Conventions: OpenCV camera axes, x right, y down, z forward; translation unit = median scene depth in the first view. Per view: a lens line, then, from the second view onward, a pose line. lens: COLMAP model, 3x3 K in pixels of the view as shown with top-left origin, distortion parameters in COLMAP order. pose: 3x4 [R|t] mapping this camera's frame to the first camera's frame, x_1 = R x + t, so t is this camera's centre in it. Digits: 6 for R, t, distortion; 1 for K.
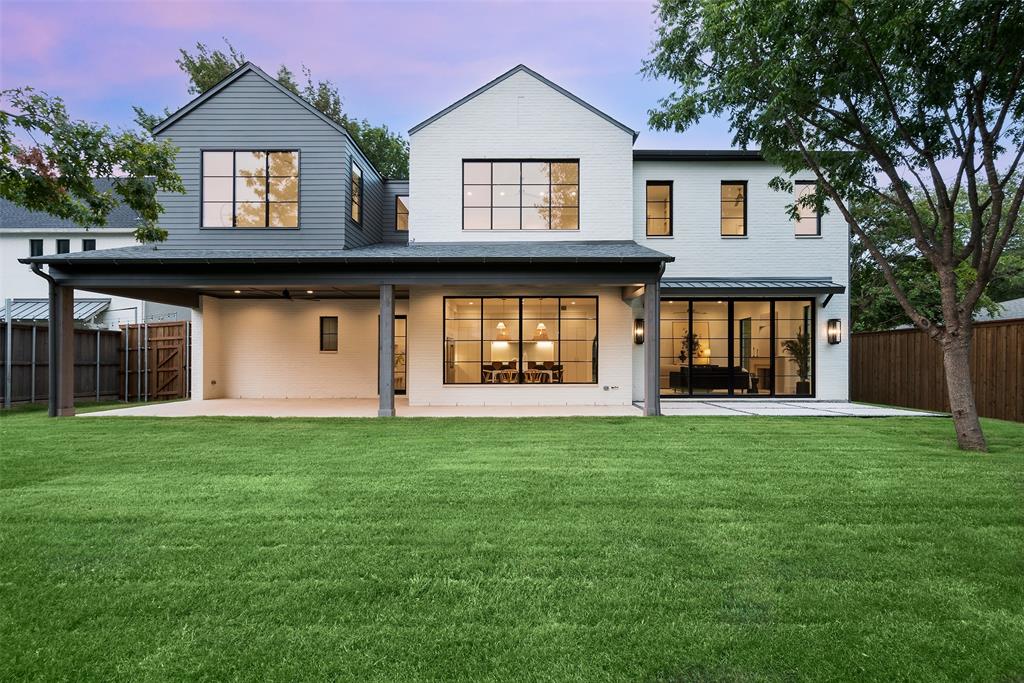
lens RADIAL K [[534.1, 0, 512.0], [0, 534.1, 341.5], [0, 0, 1]] dist [-0.025240, 0.000008]
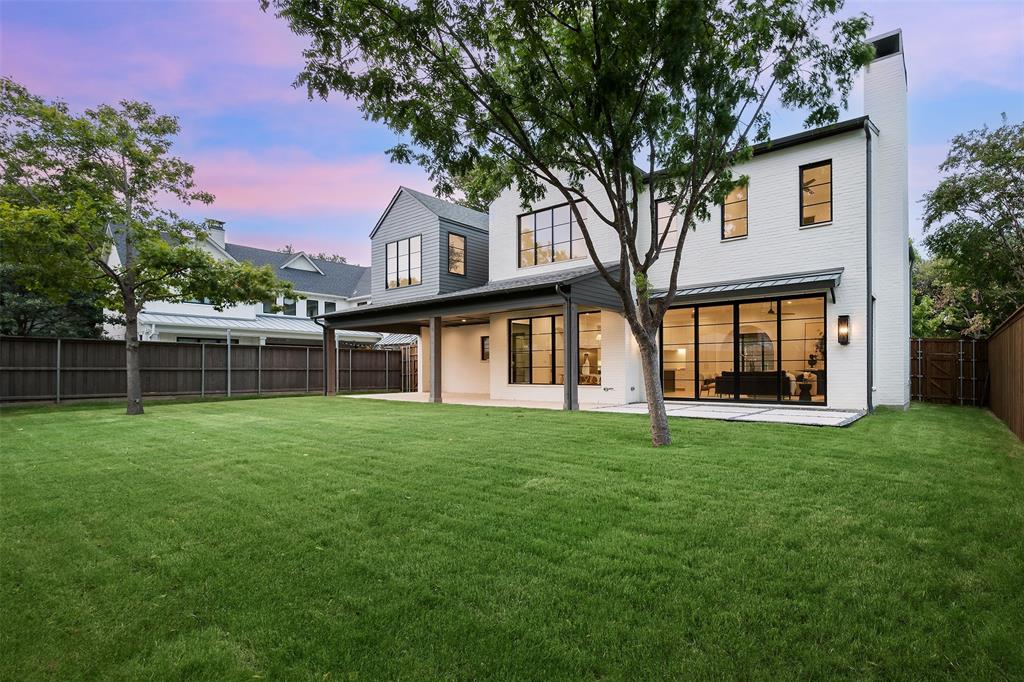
lens RADIAL K [[511.0, 0, 512.2], [0, 511.0, 365.5], [0, 0, 1]] dist [0.000082, -0.000018]
pose [[0.762927, -0.007364, -0.646442, 0.708447], [0.026964, 0.999427, 0.020438, 0.006659], [0.645922, -0.033024, 0.762689, 0.009254]]
